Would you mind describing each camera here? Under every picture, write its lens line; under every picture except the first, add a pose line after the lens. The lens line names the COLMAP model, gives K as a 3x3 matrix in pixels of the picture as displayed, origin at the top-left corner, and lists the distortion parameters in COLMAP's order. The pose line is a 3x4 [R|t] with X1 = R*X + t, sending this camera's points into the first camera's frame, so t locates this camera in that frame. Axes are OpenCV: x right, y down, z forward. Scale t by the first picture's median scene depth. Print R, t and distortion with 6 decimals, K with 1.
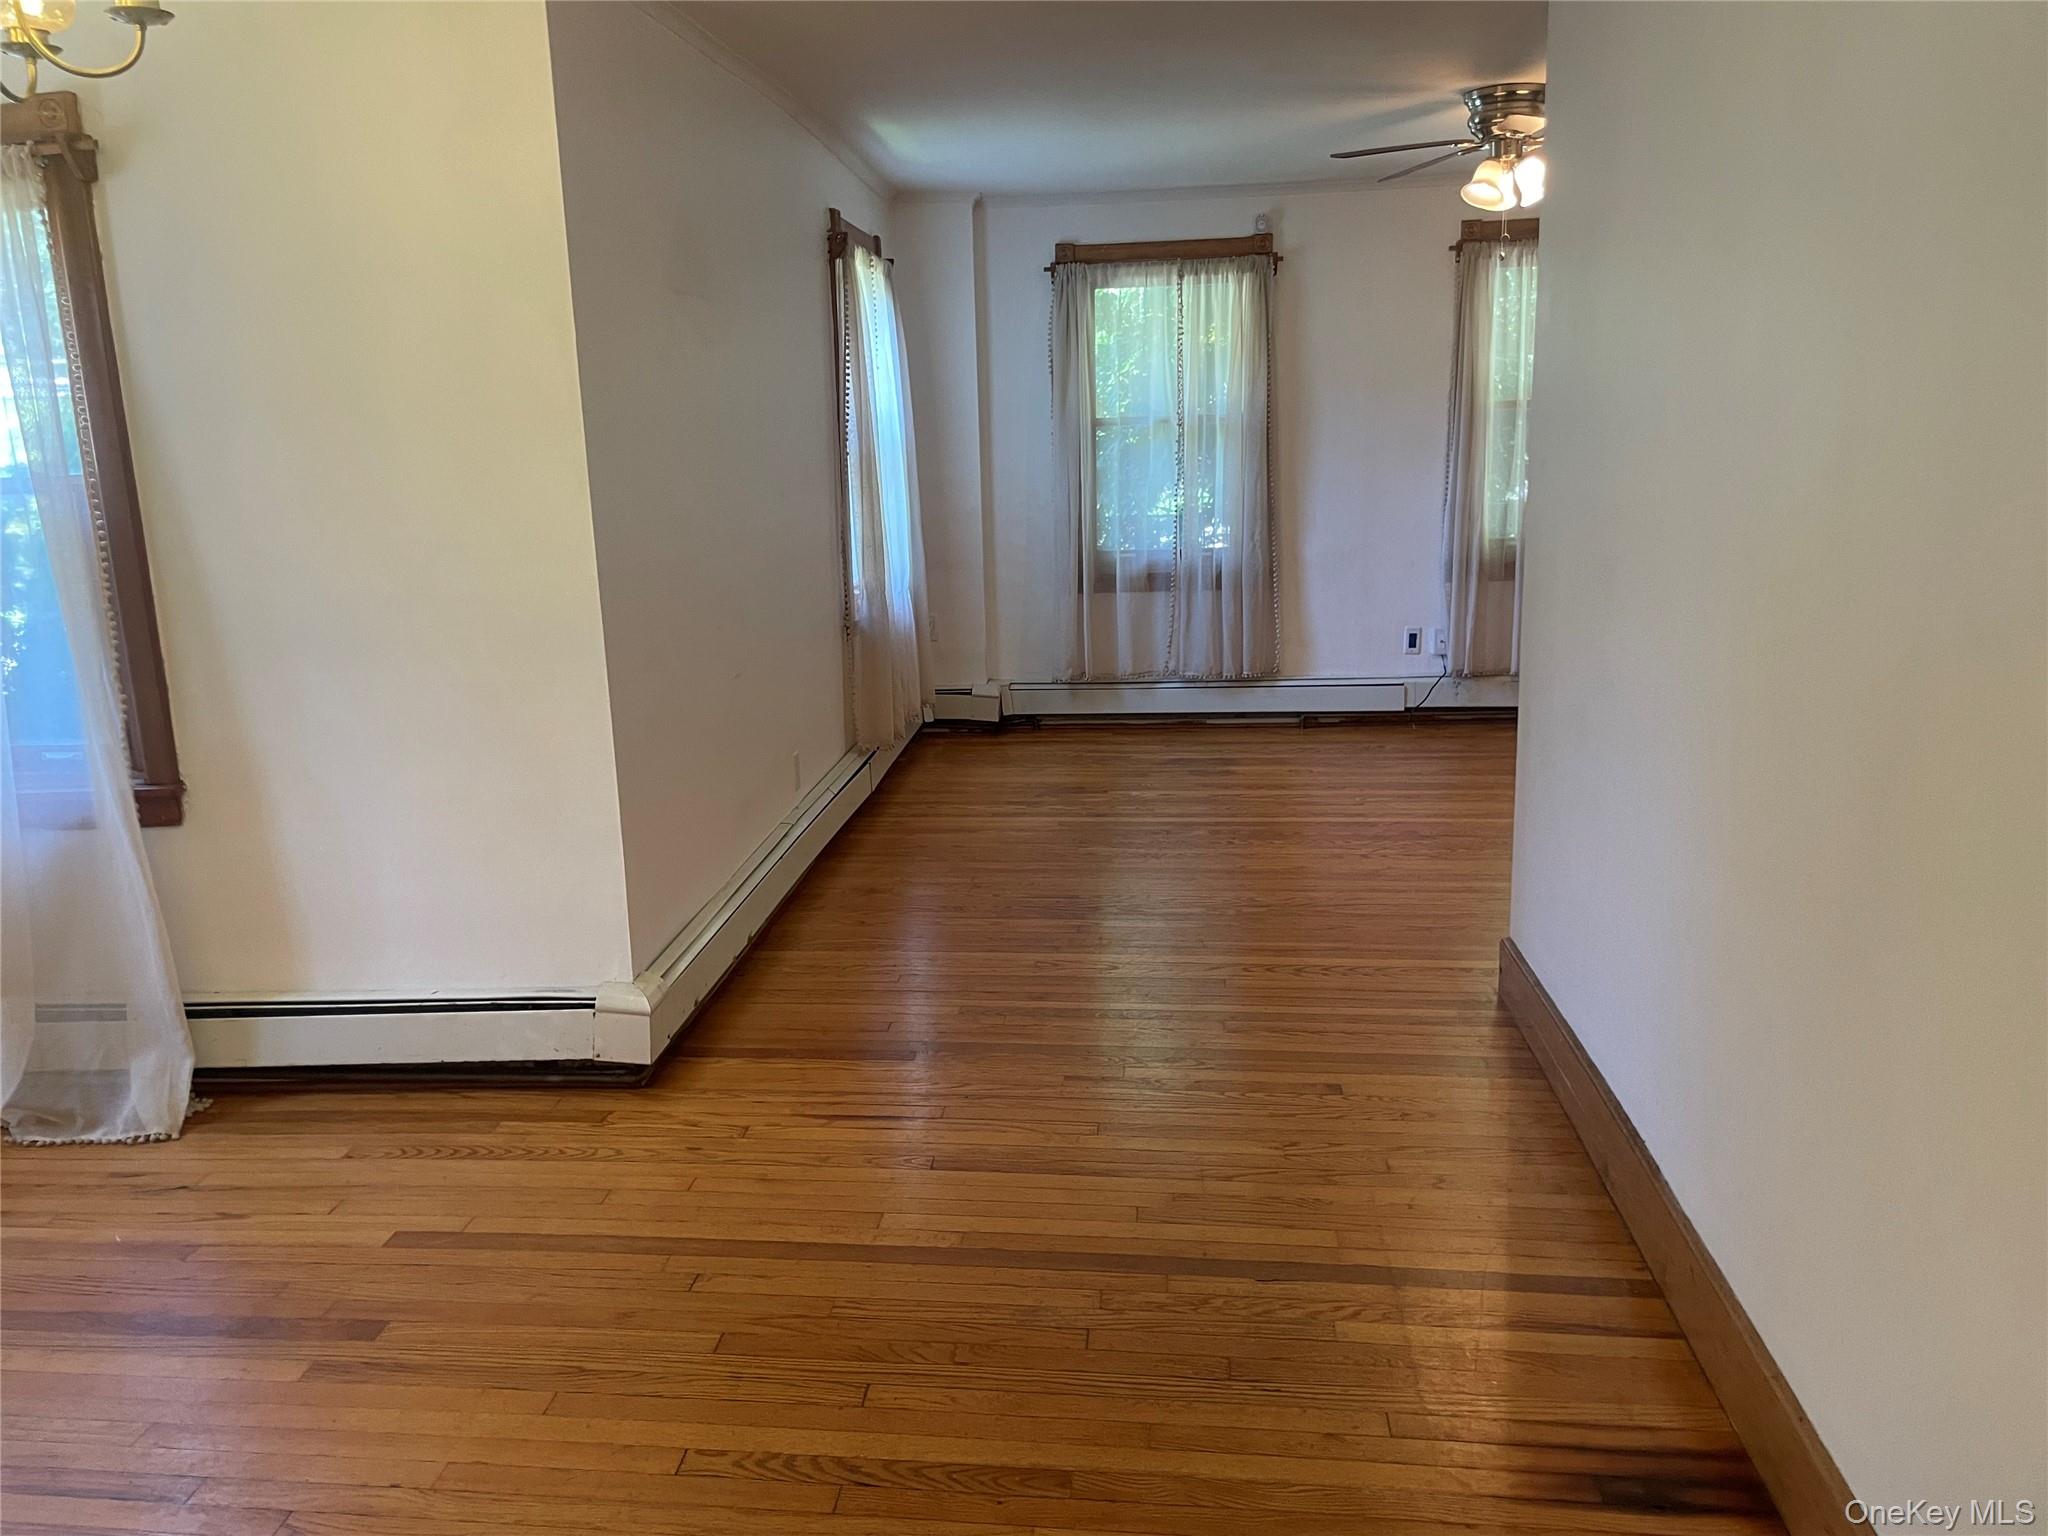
lens RADIAL K [[1532.7, 0, 1017.6], [0, 1532.7, 768.1], [0, 0, 1]] dist [0.040160, 0.001752]
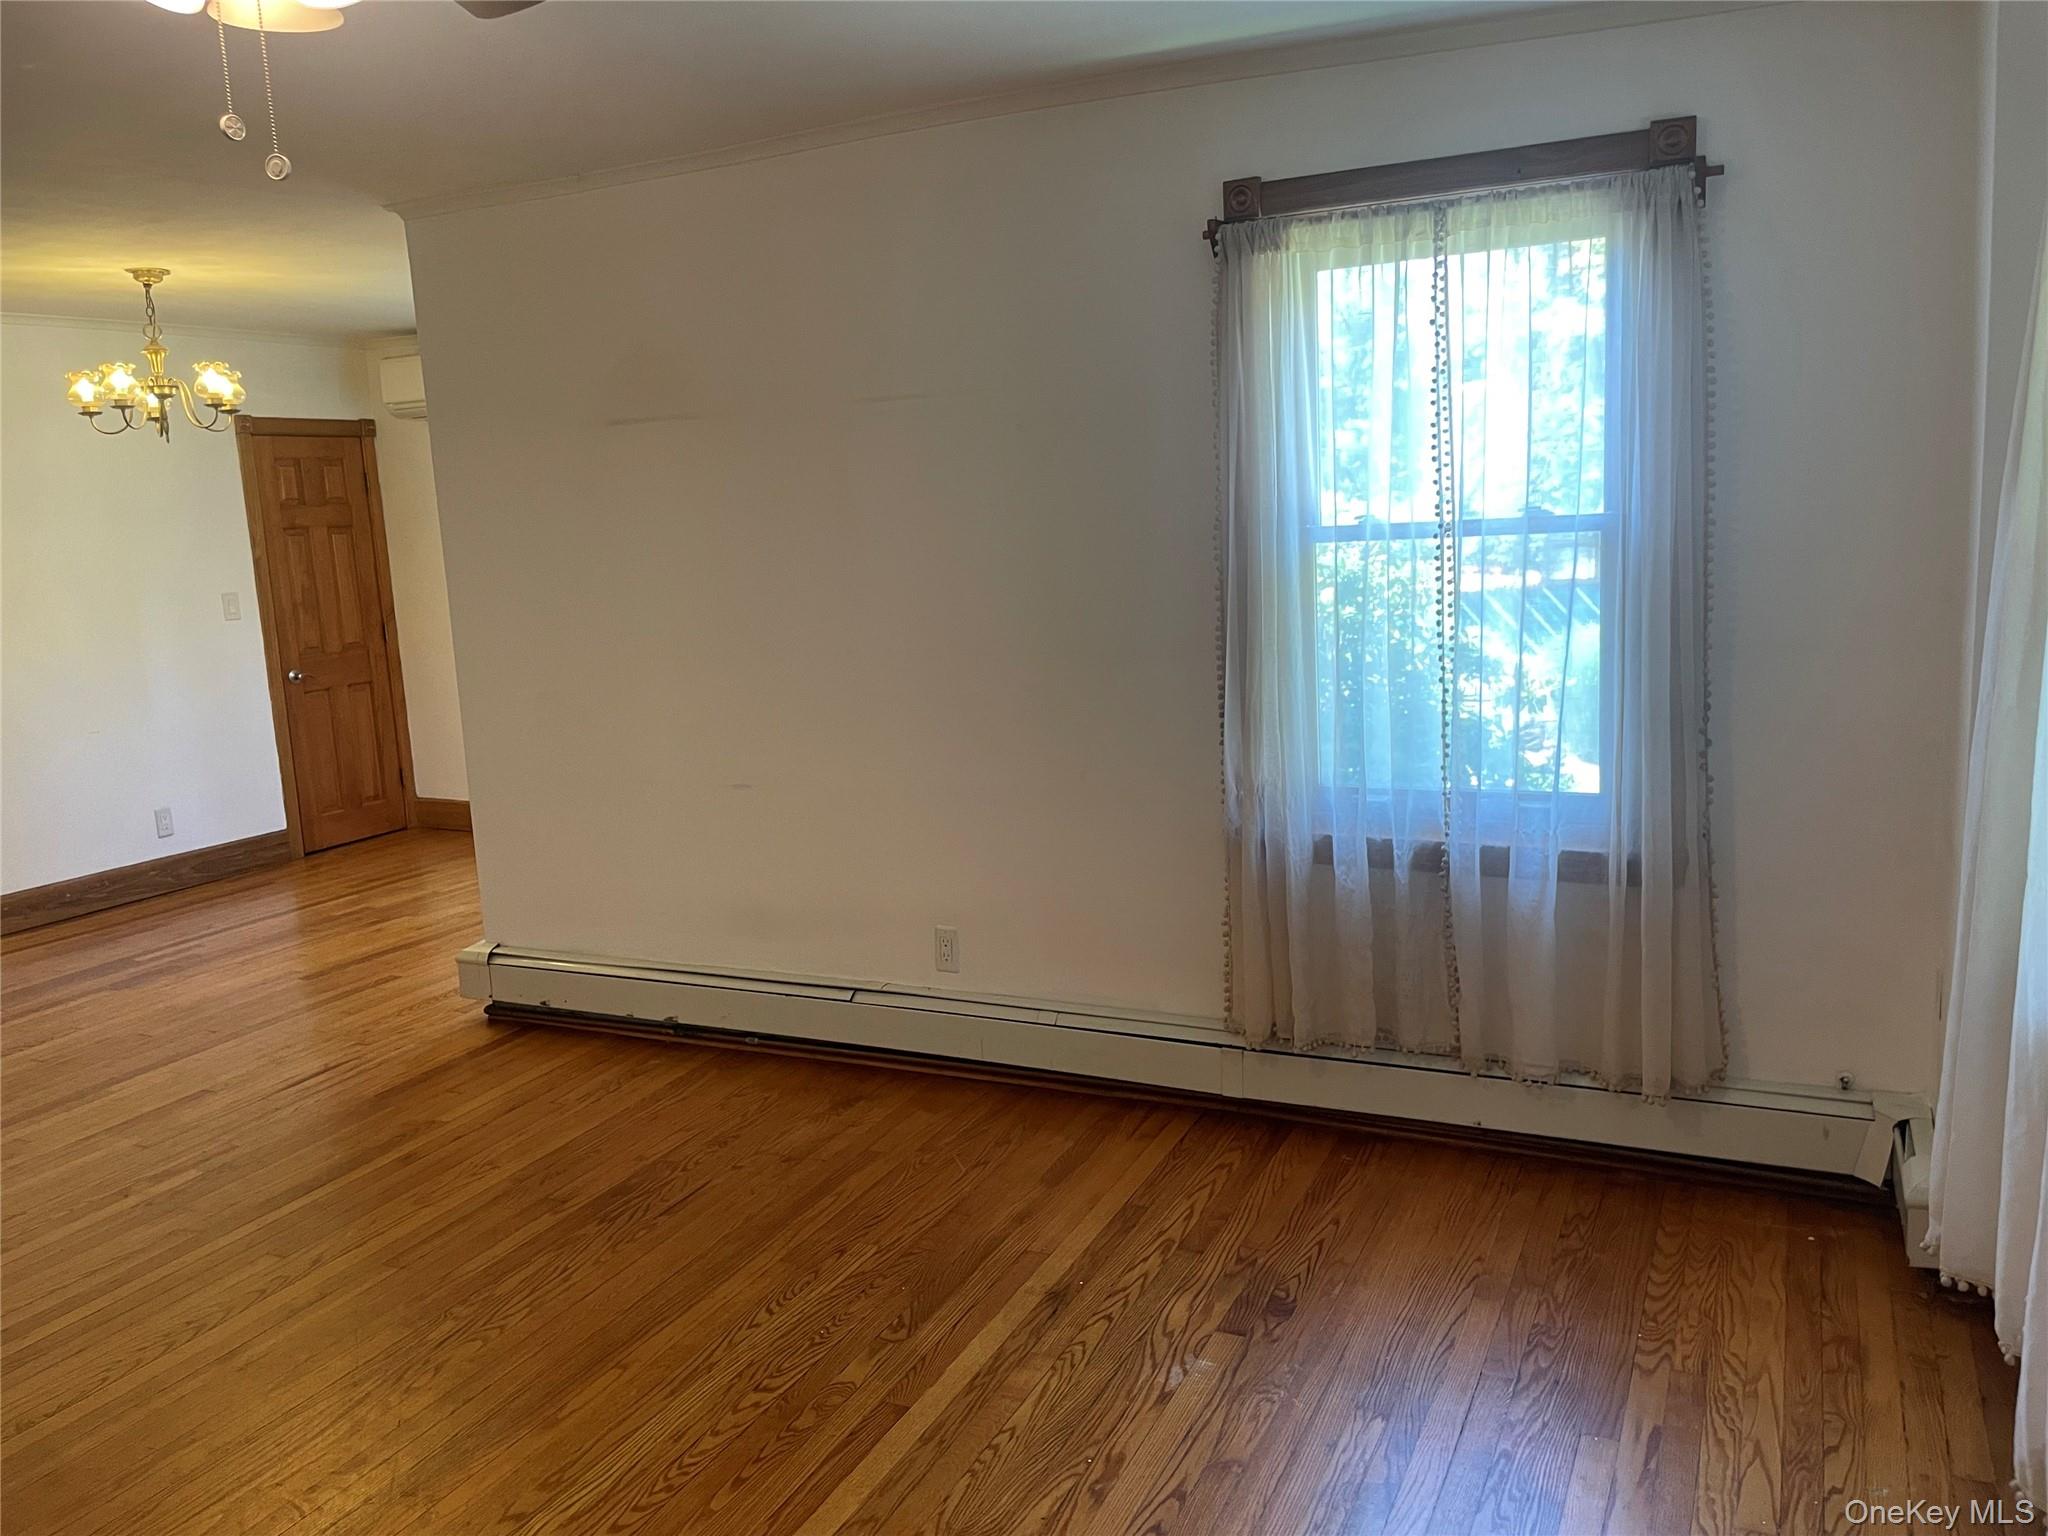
lens RADIAL K [[1532.7, 0, 1018.9], [0, 1532.7, 764.6], [0, 0, 1]] dist [0.040160, 0.001752]
pose [[-0.334349, 0.207926, -0.919227, 0.780133], [-0.155801, 0.949745, 0.271498, -0.437262], [0.929482, 0.233991, -0.285151, 1.697974]]
